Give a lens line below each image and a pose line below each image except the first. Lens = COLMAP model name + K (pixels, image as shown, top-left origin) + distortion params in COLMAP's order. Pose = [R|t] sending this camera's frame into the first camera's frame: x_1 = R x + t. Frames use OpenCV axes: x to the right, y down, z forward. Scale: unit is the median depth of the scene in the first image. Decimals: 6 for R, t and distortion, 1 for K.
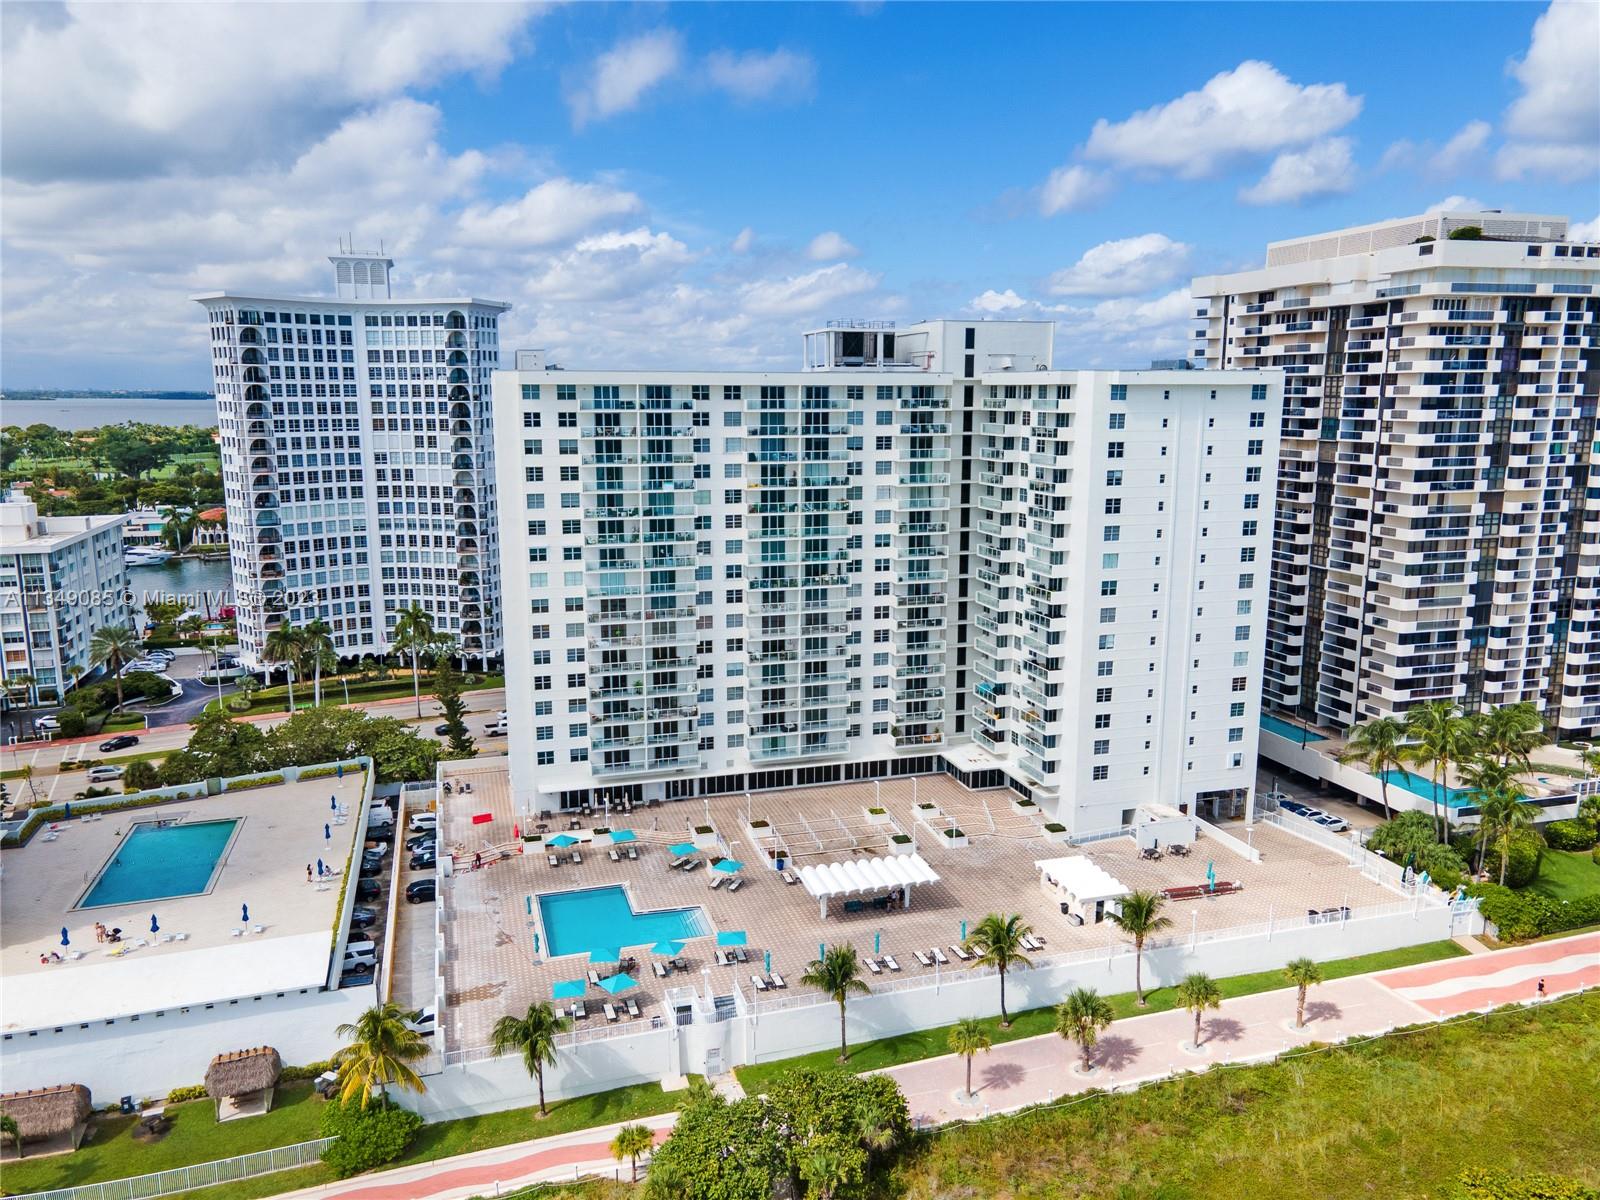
lens RADIAL K [[1173.4, 0, 800.0], [0, 1173.4, 600.0], [0, 0, 1]] dist [0.001199, 0.071380]
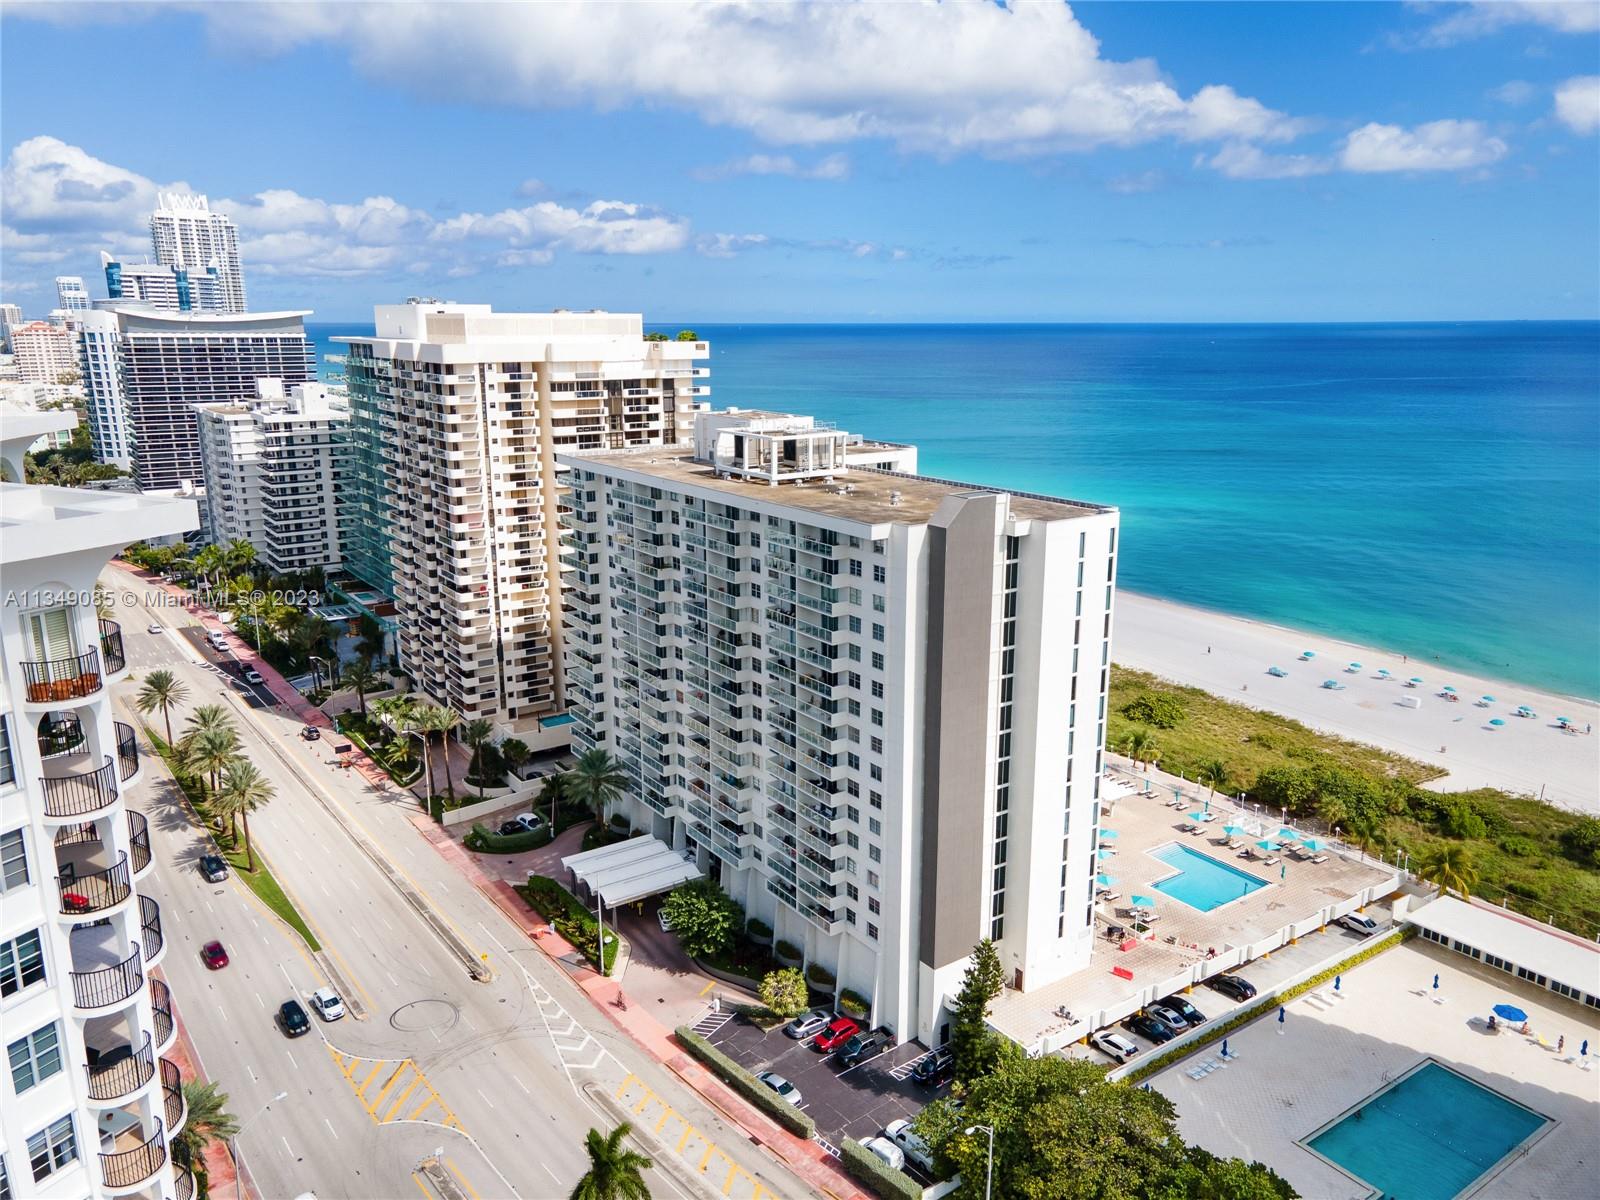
lens RADIAL K [[1182.2, 0, 803.0], [0, 1182.2, 625.2], [0, 0, 1]] dist [0.016747, 0.078765]
pose [[-0.332676, -0.226199, 0.915511, -0.931519], [0.172997, 0.939694, 0.295037, -0.371751], [-0.927038, 0.256532, -0.273482, 1.335927]]
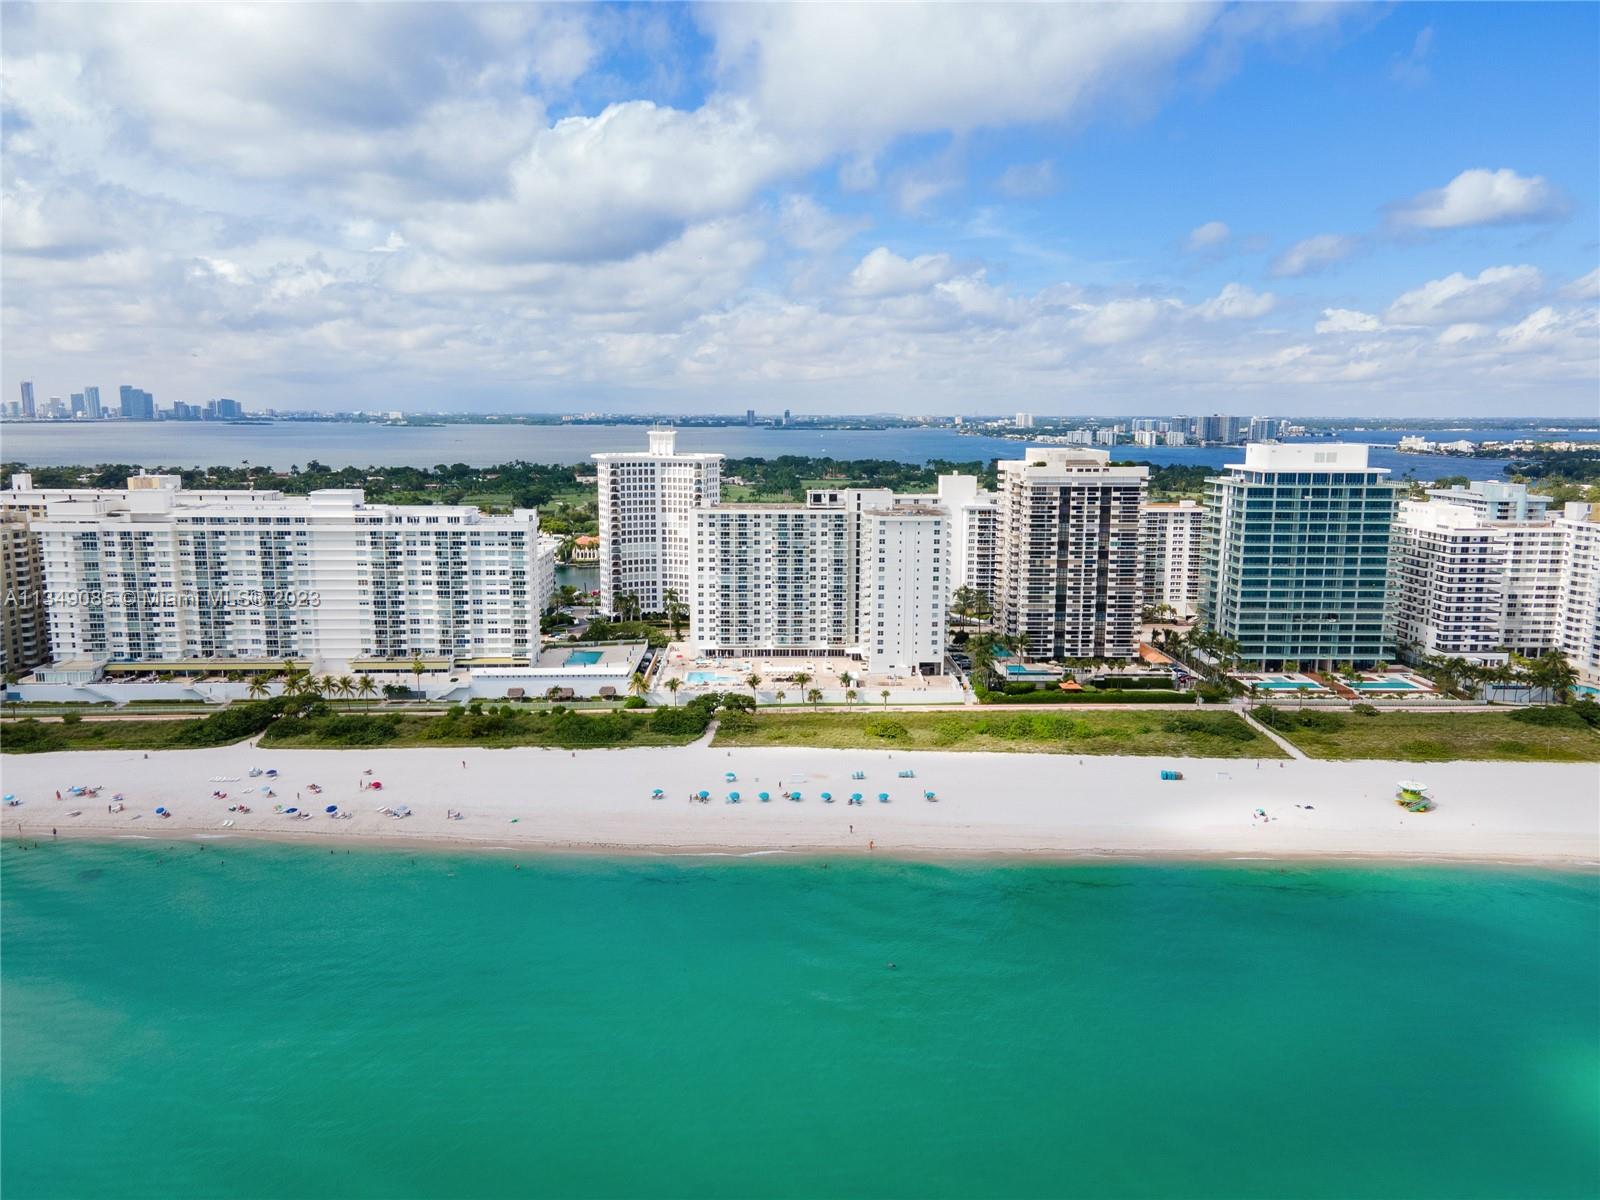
lens RADIAL K [[1193.5, 0, 800.0], [0, 1193.5, 600.0], [0, 0, 1]] dist [0.138352, -0.214631]
pose [[0.964736, 0.046796, -0.259027, 0.734375], [-0.053083, 0.998440, -0.017324, 0.072481], [0.257812, 0.030463, 0.965715, -1.693282]]
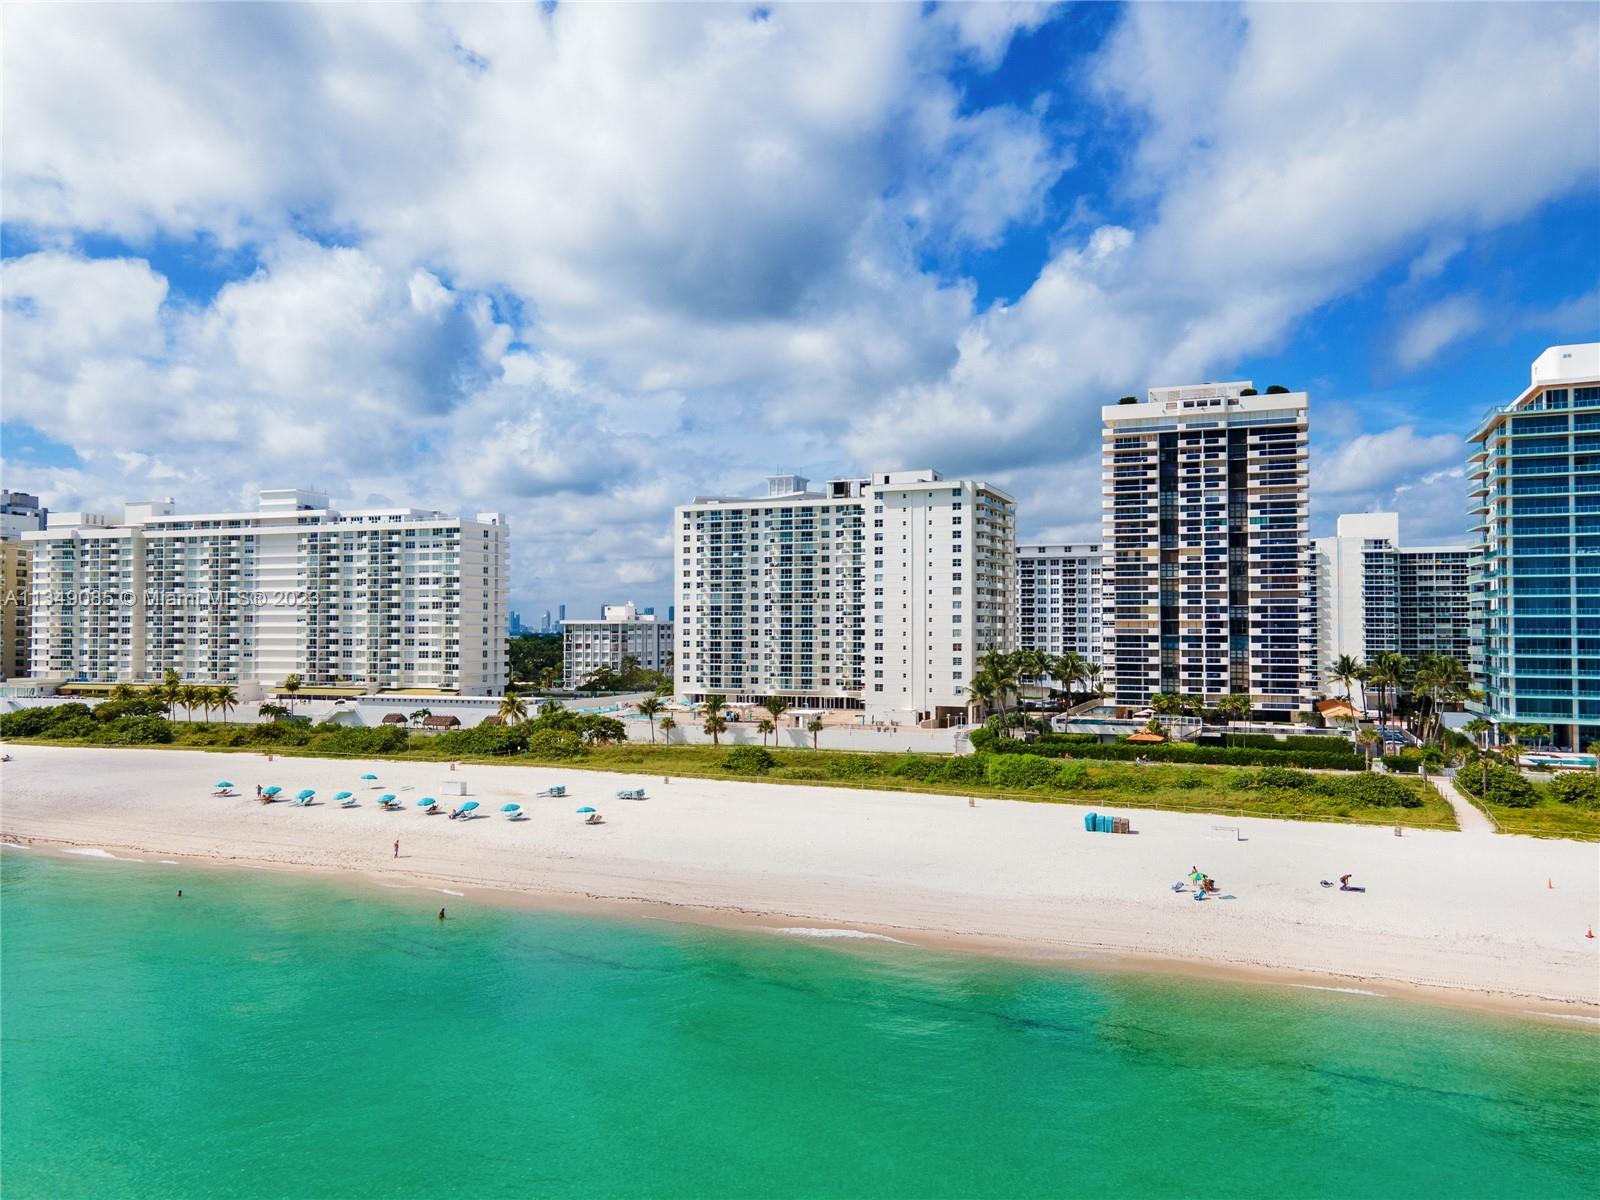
lens RADIAL K [[1172.4, 0, 800.0], [0, 1172.4, 600.0], [0, 0, 1]] dist [0.031873, 0.065275]
pose [[0.782270, -0.015192, -0.622755, 1.220737], [-0.111368, 0.980186, -0.163806, 0.301588], [0.612904, 0.197496, 0.765078, -0.530962]]
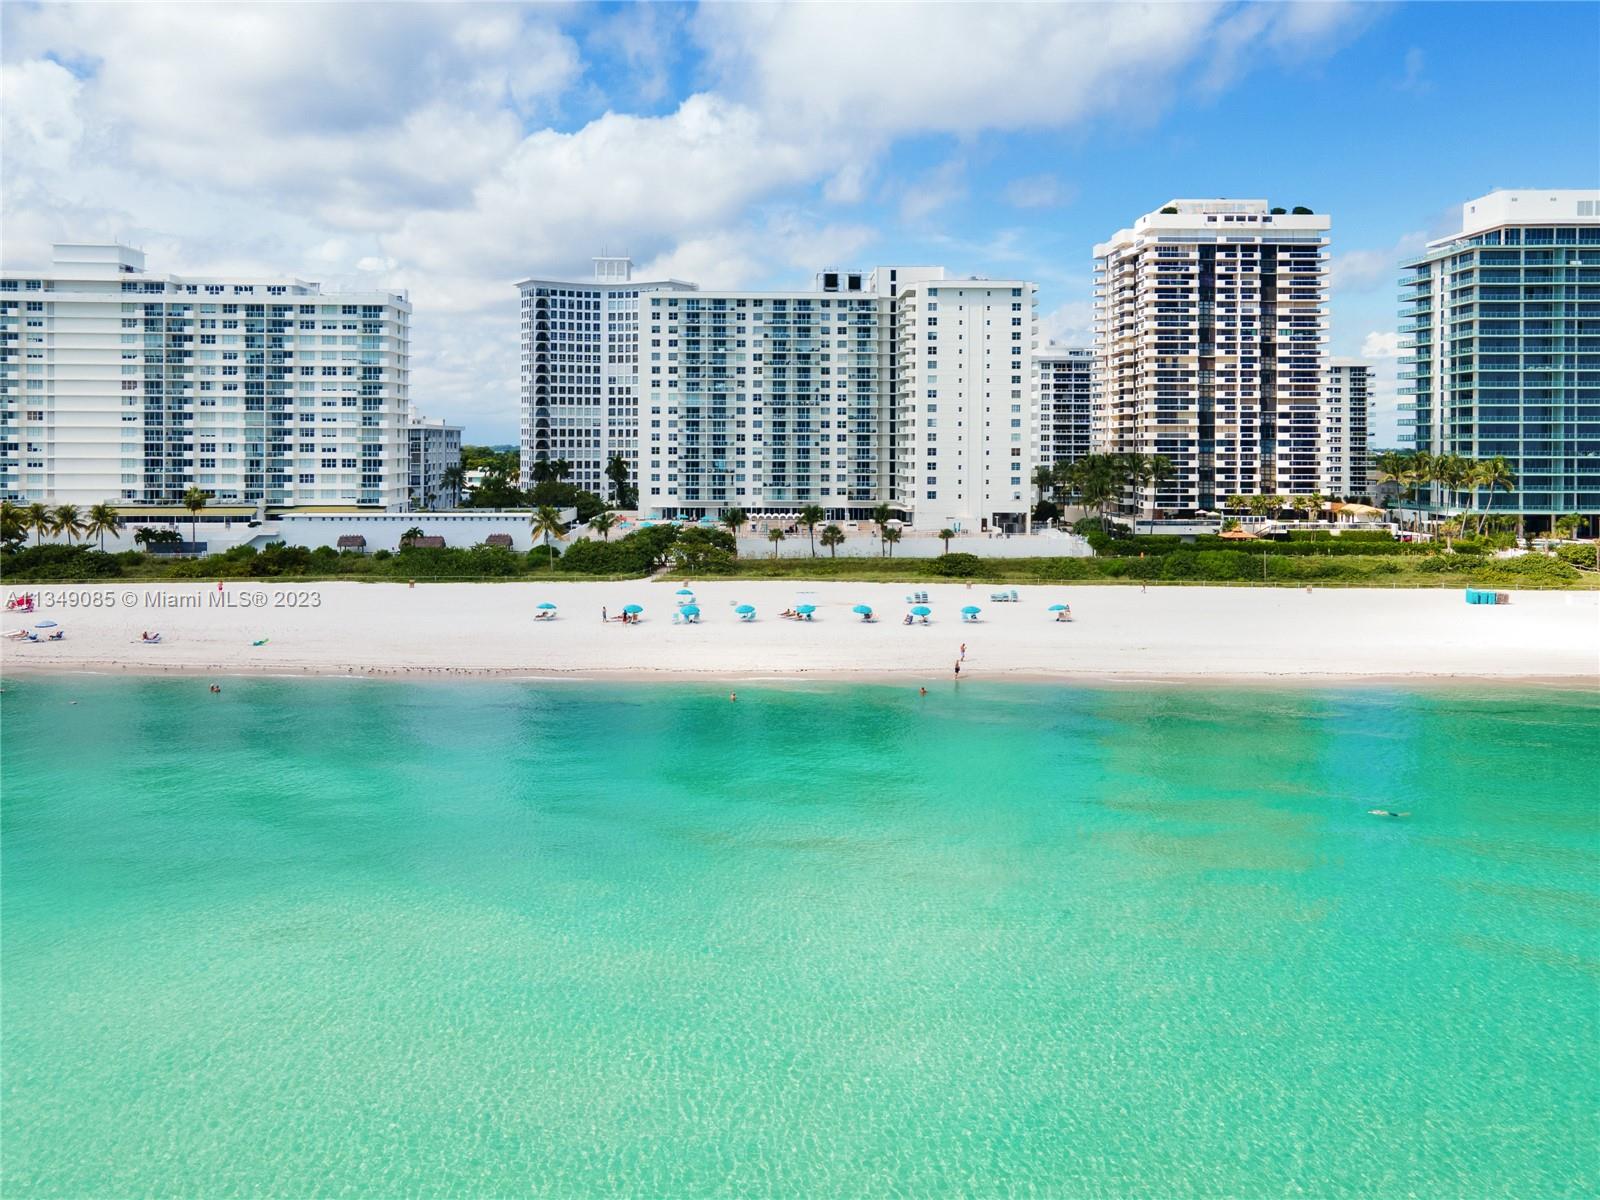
lens RADIAL K [[1384.9, 0, 804.8], [0, 1384.9, 449.1], [0, 0, 1]] dist [0.056424, 0.001191]
pose [[0.964969, 0.002672, -0.262352, 0.569274], [-0.049122, 0.984105, -0.170657, 0.411595], [0.257726, 0.177566, 0.949762, -1.020959]]
